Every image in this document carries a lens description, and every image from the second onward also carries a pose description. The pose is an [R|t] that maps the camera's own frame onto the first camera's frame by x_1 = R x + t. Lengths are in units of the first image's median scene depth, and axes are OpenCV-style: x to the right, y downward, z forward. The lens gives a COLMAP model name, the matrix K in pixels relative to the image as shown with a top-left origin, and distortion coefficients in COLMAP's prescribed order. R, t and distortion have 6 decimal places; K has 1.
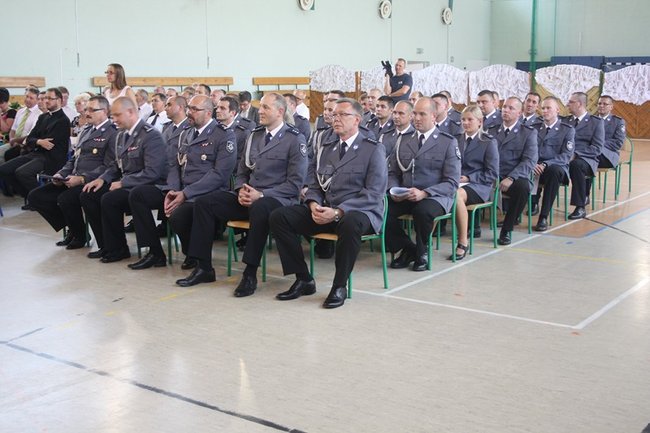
lens RADIAL K [[886.3, 0, 325.0], [0, 886.3, 216.5], [0, 0, 1]] dist [-0.001289, 0.009222]
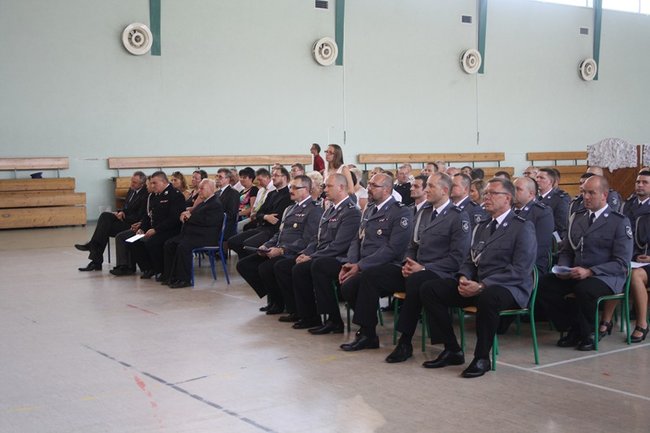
lens RADIAL K [[955.5, 0, 325.0], [0, 955.5, 216.5], [0, 0, 1]] dist [-0.003330, -0.022680]
pose [[0.946246, 0.011107, -0.323256, 0.176037], [-0.039315, 0.995949, -0.080865, 0.010209], [0.321049, 0.089227, 0.942850, -0.111750]]
